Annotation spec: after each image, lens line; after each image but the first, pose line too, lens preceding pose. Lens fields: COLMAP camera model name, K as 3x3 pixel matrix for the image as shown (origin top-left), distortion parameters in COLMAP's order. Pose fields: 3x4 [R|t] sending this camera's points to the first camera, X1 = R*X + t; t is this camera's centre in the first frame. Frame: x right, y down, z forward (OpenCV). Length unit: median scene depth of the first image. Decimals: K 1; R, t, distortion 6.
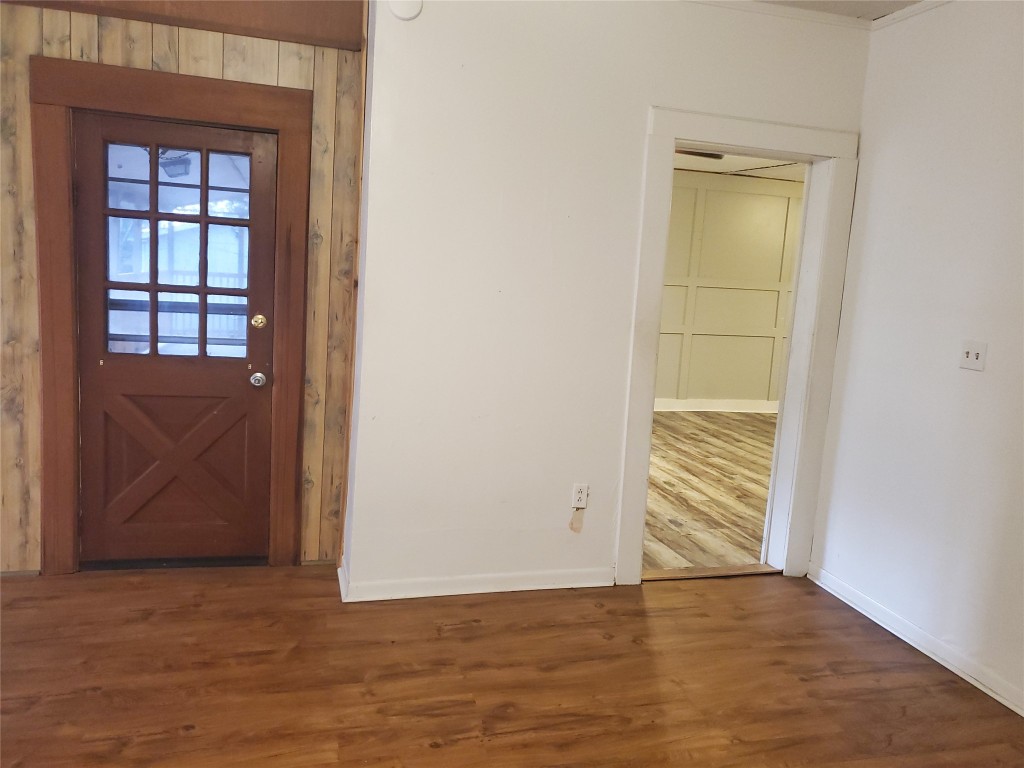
lens RADIAL K [[800.9, 0, 541.8], [0, 800.9, 361.3], [0, 0, 1]] dist [0.018585, -0.004195]
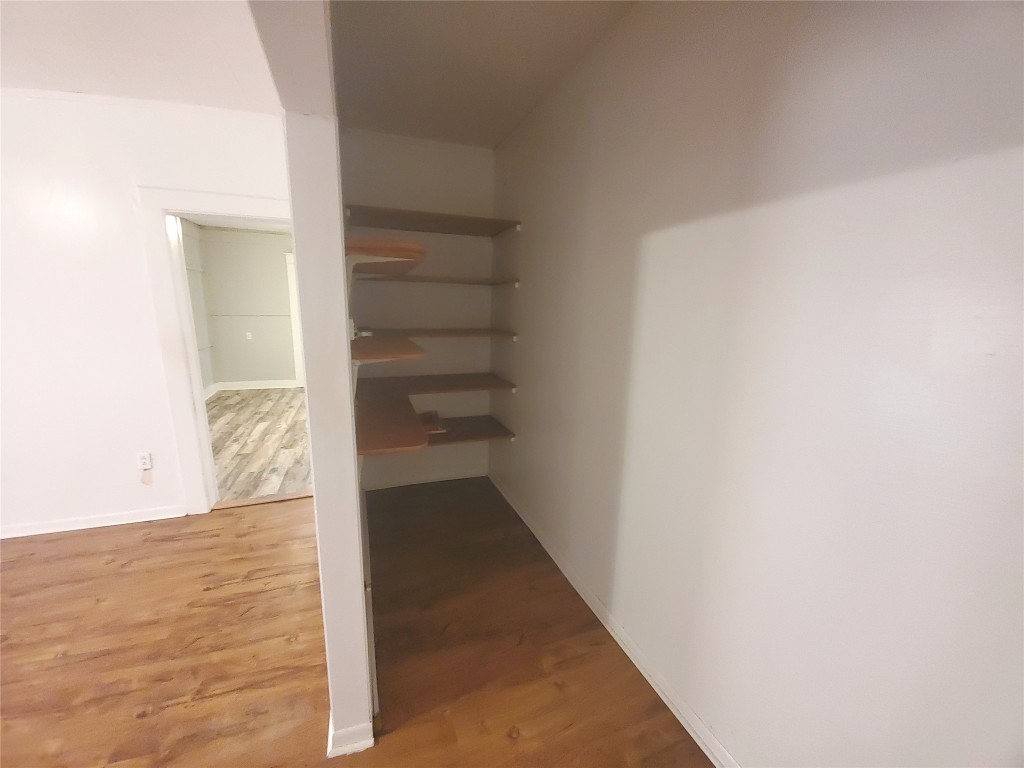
lens RADIAL K [[400.7, 0, 512.0], [0, 400.7, 384.0], [0, 0, 1]] dist [0.000880, -0.011361]
pose [[0.996513, -0.061398, 0.056498, 0.693055], [0.056298, 0.994546, 0.087804, -0.000178], [-0.061581, -0.084318, 0.994534, 0.237122]]
